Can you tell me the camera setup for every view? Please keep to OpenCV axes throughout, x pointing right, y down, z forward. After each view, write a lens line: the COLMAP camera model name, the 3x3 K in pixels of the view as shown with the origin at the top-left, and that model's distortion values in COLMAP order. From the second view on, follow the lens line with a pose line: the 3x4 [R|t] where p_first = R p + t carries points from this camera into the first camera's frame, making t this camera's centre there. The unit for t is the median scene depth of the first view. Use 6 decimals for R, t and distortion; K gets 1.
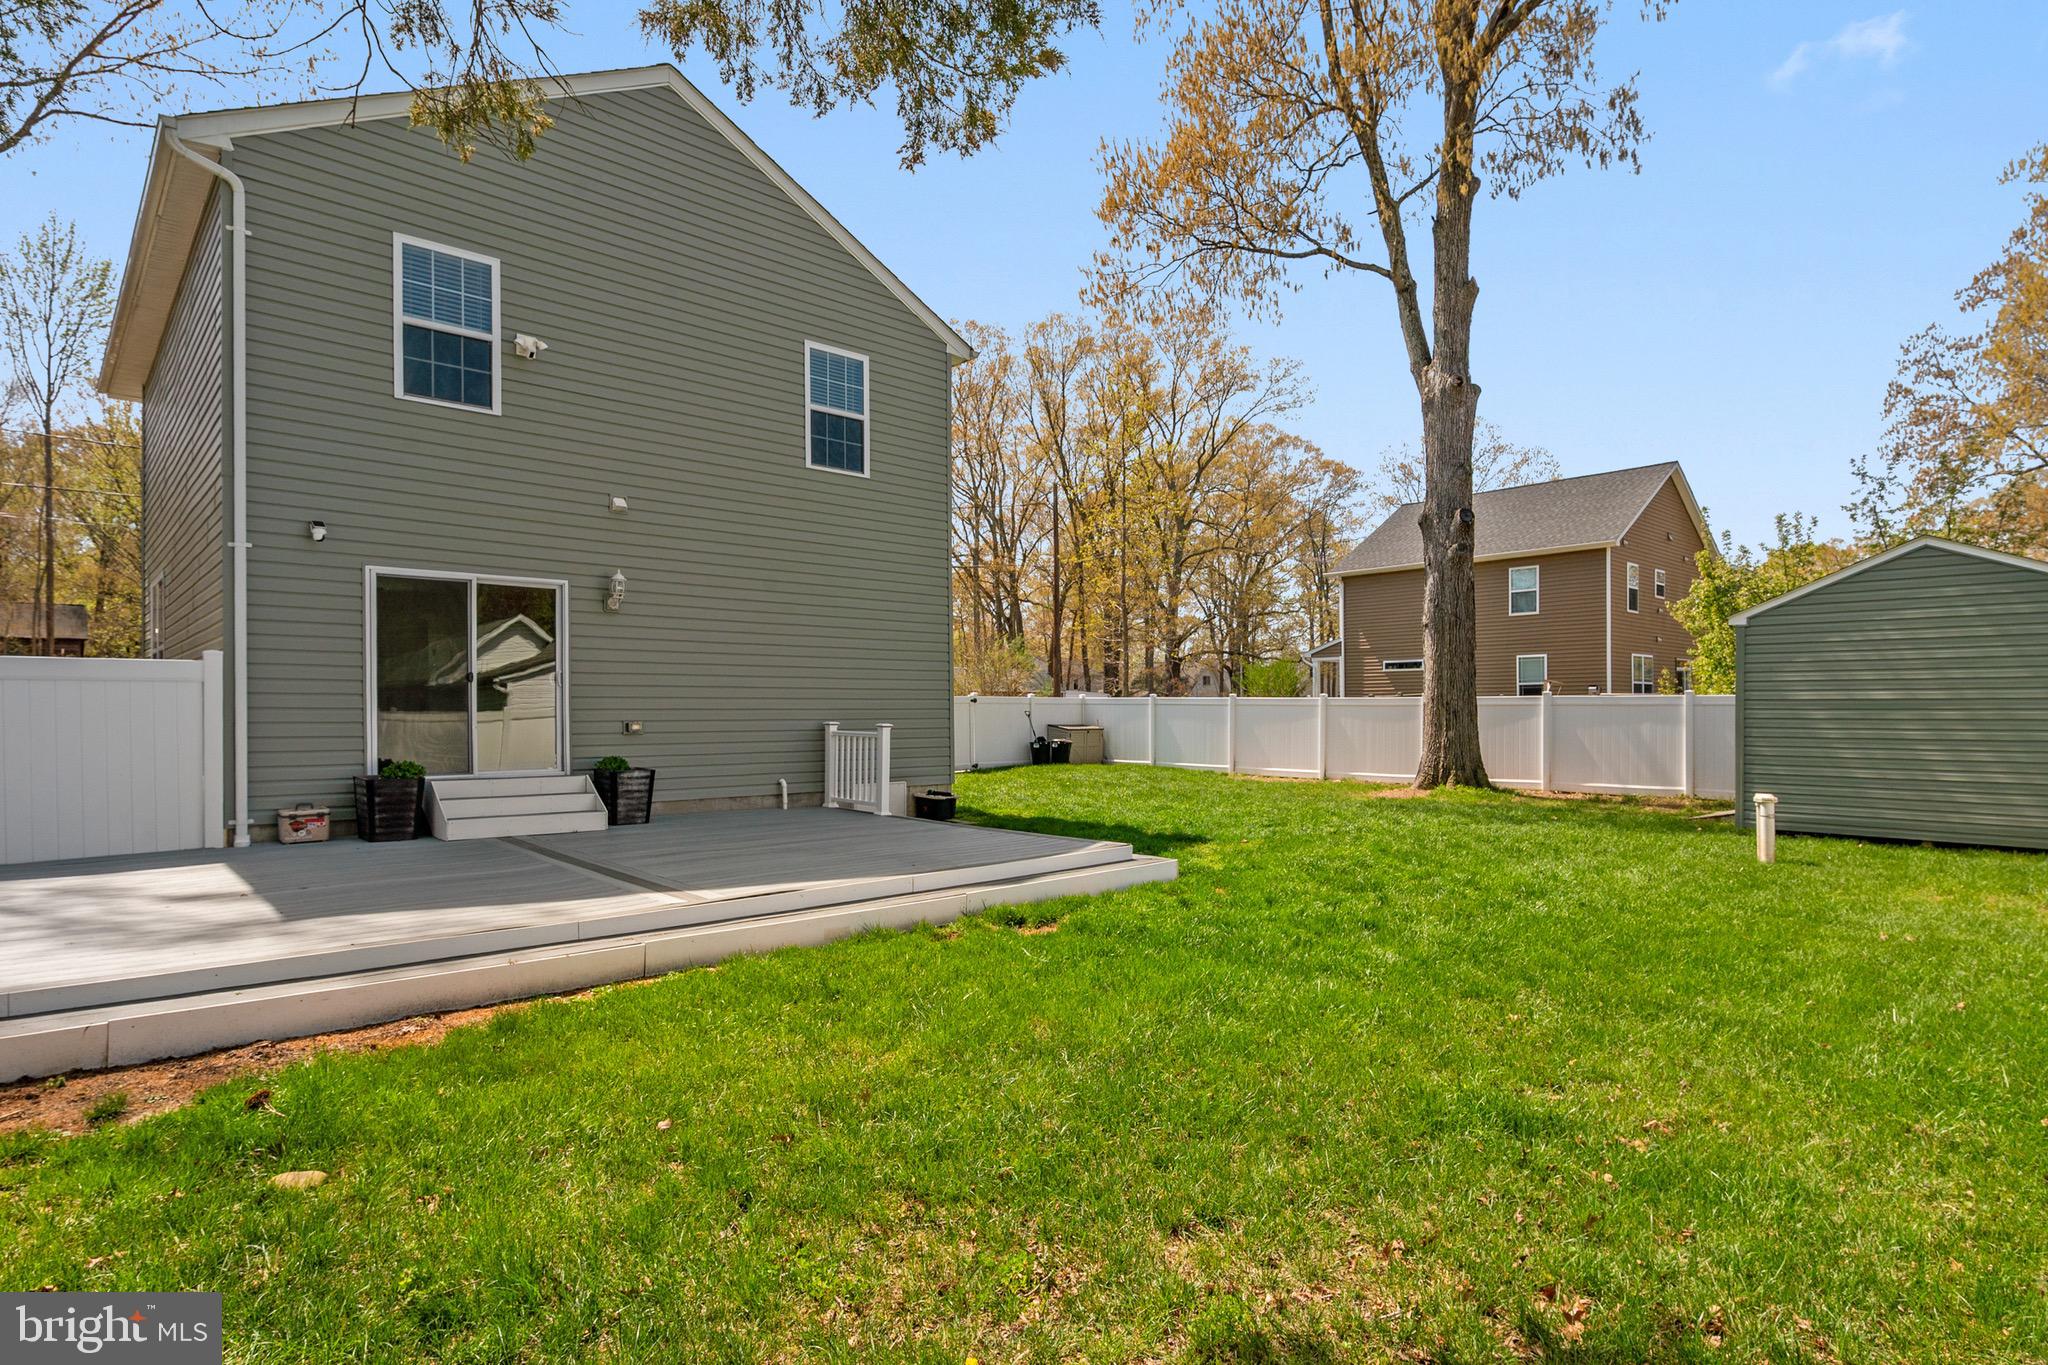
lens RADIAL K [[1077.1, 0, 1020.5], [0, 1077.1, 717.4], [0, 0, 1]] dist [0.011415, -0.001426]
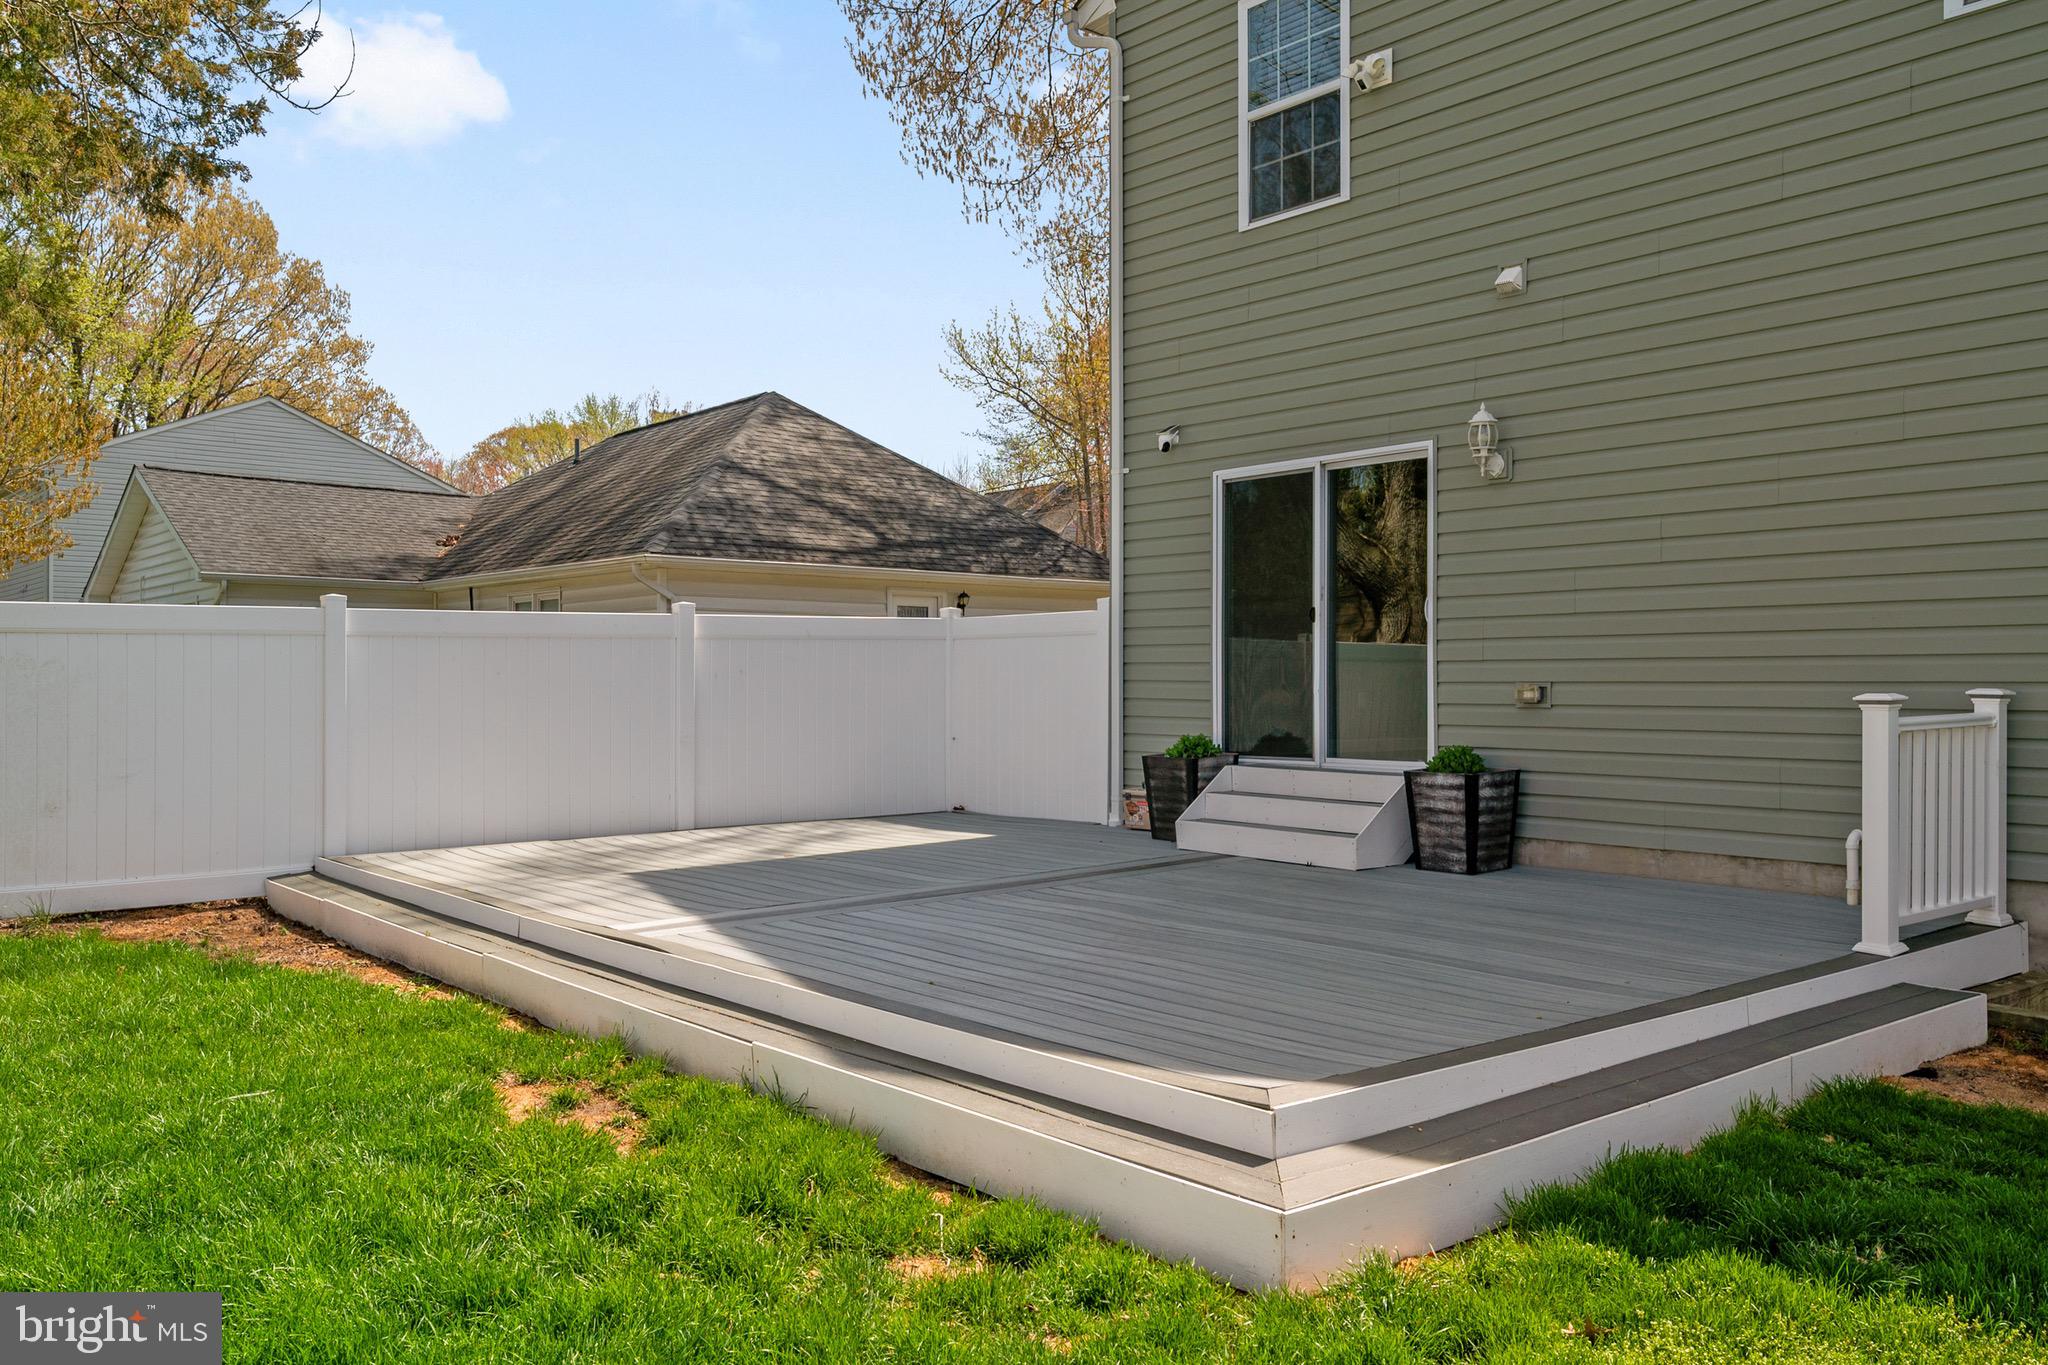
lens RADIAL K [[1654.3, 0, 1024.0], [0, 1654.3, 682.5], [0, 0, 1]] dist [0.030138, 0.005293]
pose [[-0.053807, -0.001163, -0.998551, 0.412744], [-0.007508, 0.999972, -0.000760, 0.004971], [0.998523, 0.007456, -0.053815, 0.710987]]
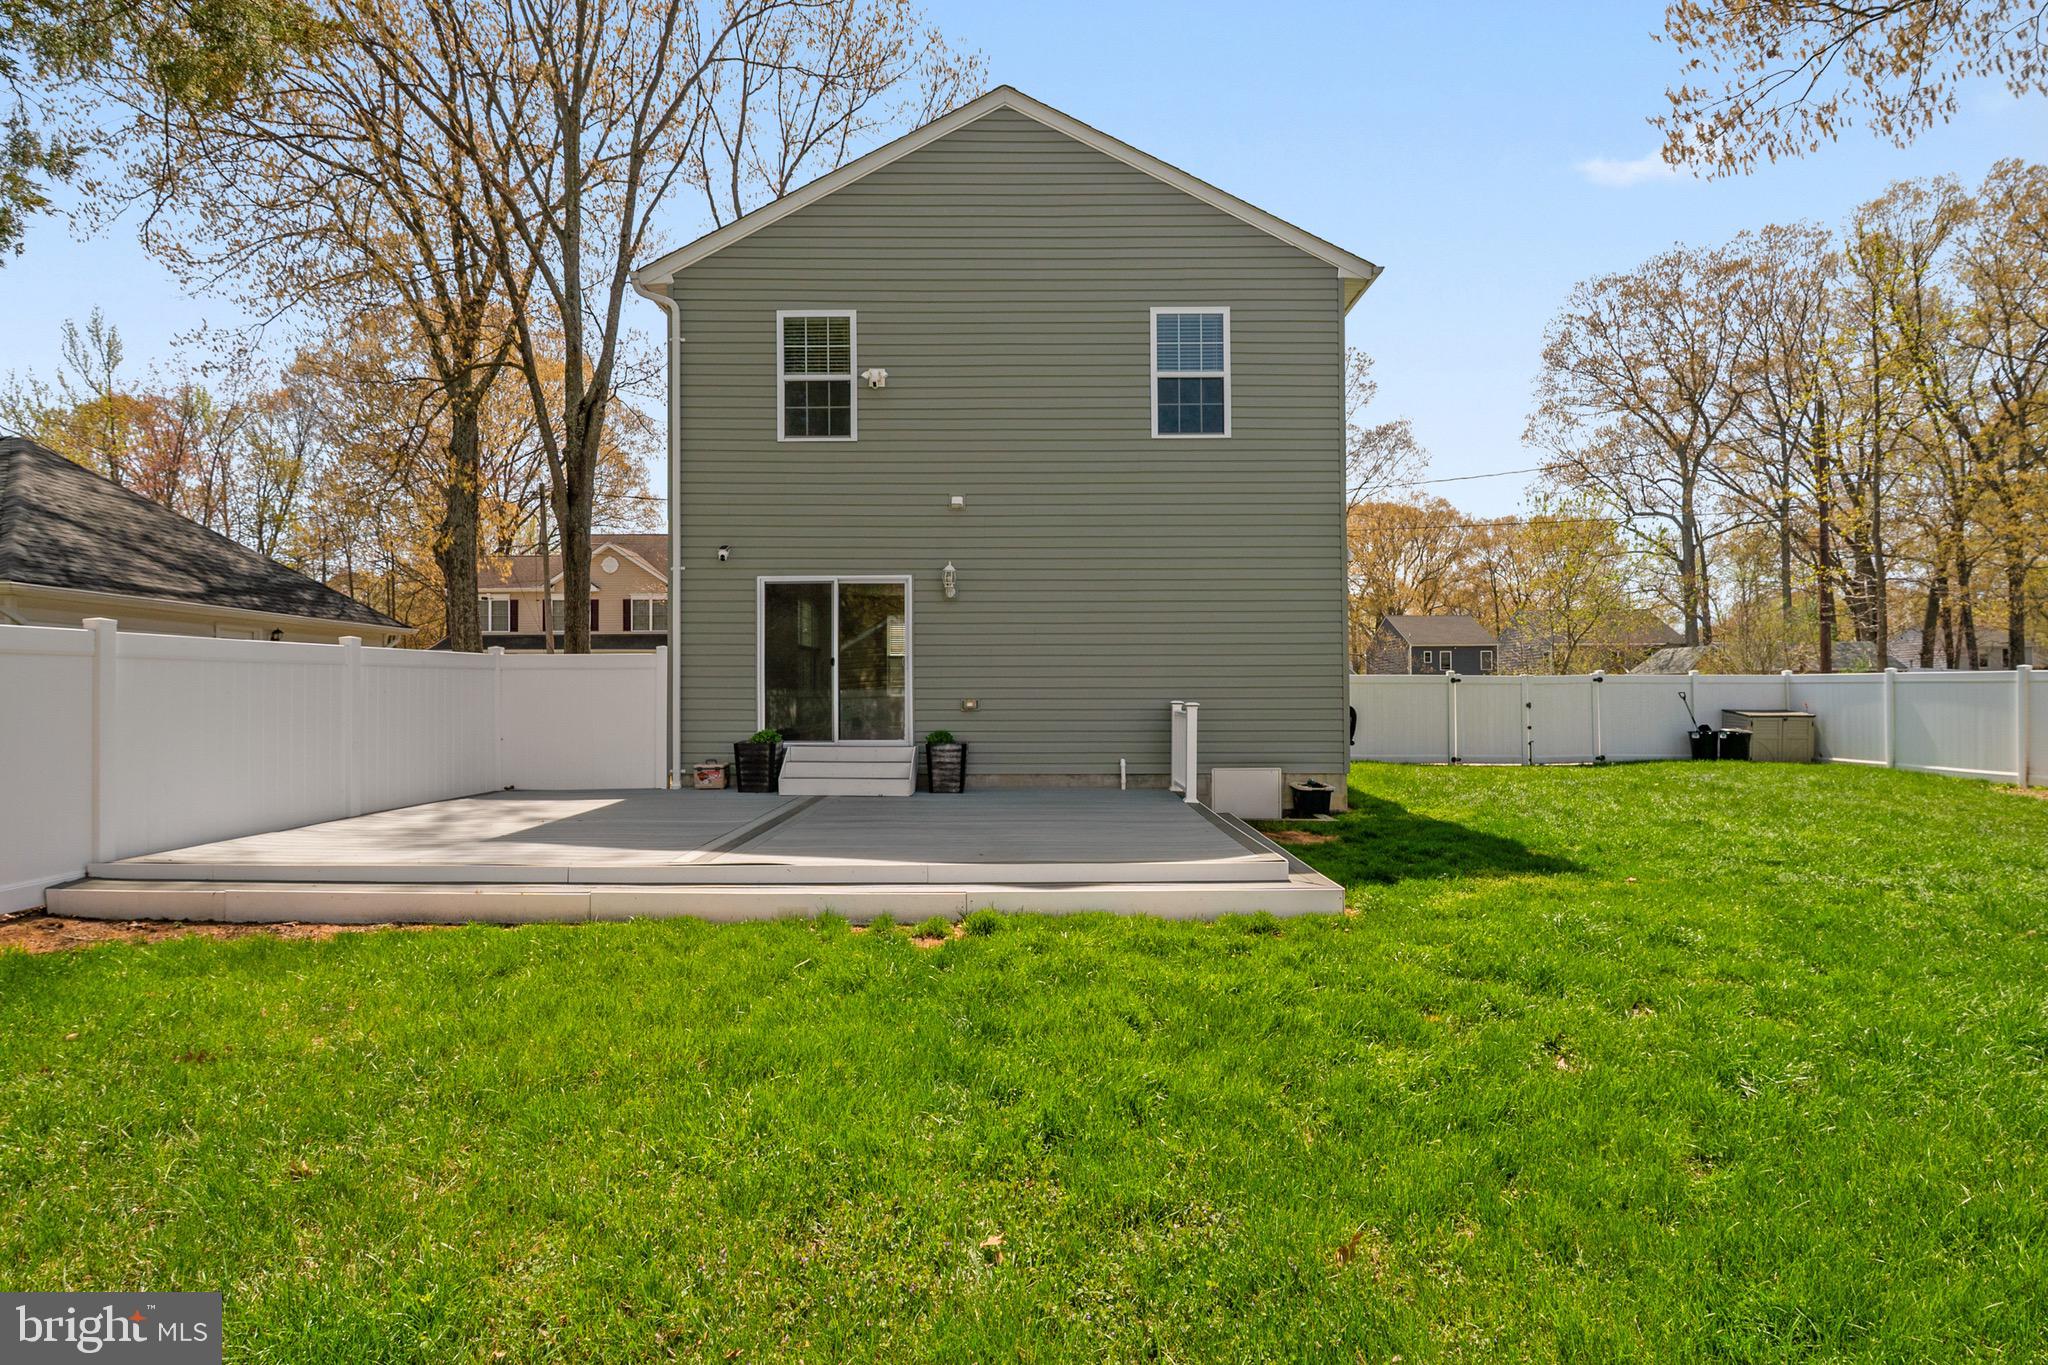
lens RADIAL K [[996.5, 0, 1026.8], [0, 996.5, 694.5], [0, 0, 1]] dist [0.002253, 0.000331]
pose [[0.734977, -0.002502, -0.678087, 0.326592], [-0.003000, 0.999971, -0.006942, 0.005168], [0.678085, 0.007136, 0.734949, 0.267073]]
